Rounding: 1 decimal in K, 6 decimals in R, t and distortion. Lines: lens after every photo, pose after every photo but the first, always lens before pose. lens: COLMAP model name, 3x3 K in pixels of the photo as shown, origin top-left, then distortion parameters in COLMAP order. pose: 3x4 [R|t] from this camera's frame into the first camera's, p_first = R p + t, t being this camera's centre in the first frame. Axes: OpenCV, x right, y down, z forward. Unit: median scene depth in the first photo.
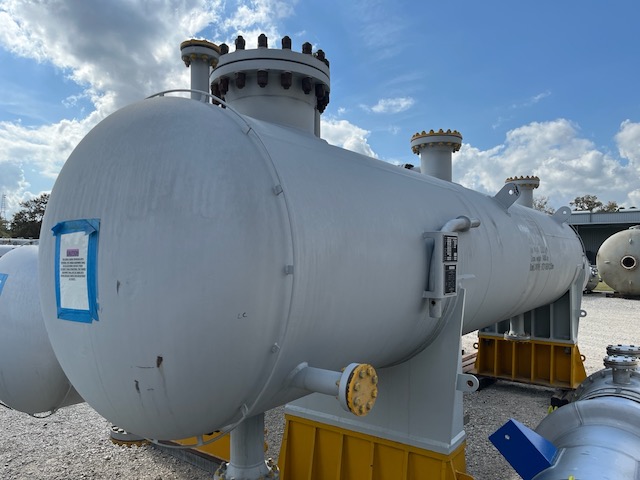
lens RADIAL K [[482.4, 0, 320.6], [0, 482.4, 241.6], [0, 0, 1]] dist [0.044779, -0.055305]
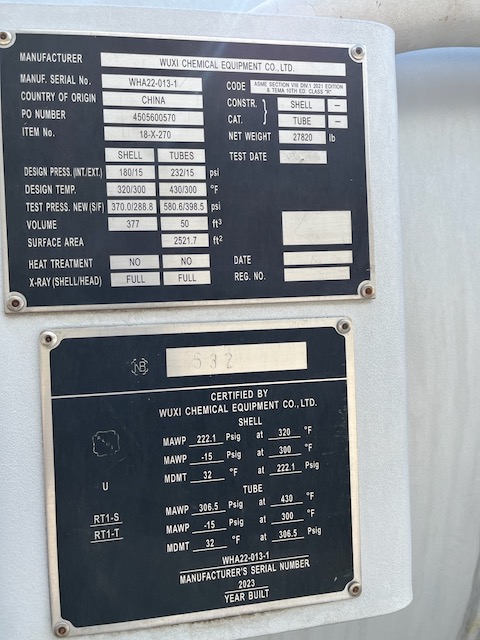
lens RADIAL K [[482.4, 0, 236.0], [0, 482.4, 318.7], [0, 0, 1]] dist [0.044779, -0.055305]
pose [[0.718977, -0.027907, -0.694473, 0.341073], [0.061557, 0.997824, 0.023632, 0.043060], [0.692302, -0.059740, 0.719131, 0.924558]]
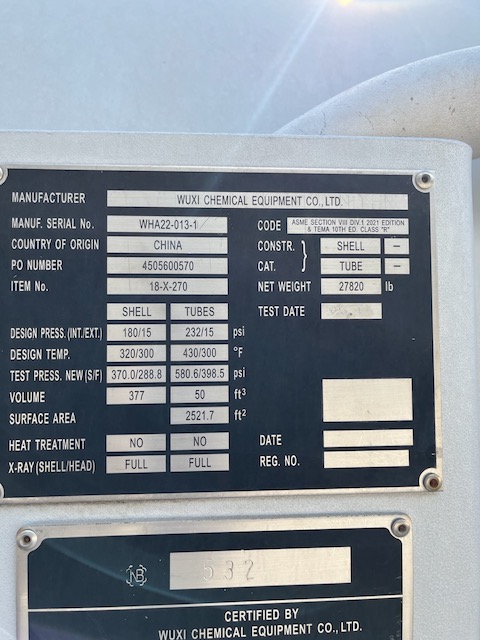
lens RADIAL K [[482.4, 0, 240.4], [0, 482.4, 318.2], [0, 0, 1]] dist [0.044779, -0.055305]
pose [[0.648604, -0.034917, -0.760325, 0.330828], [0.029550, 0.999349, -0.020687, 0.014321], [0.760552, -0.009050, 0.649213, 0.943077]]
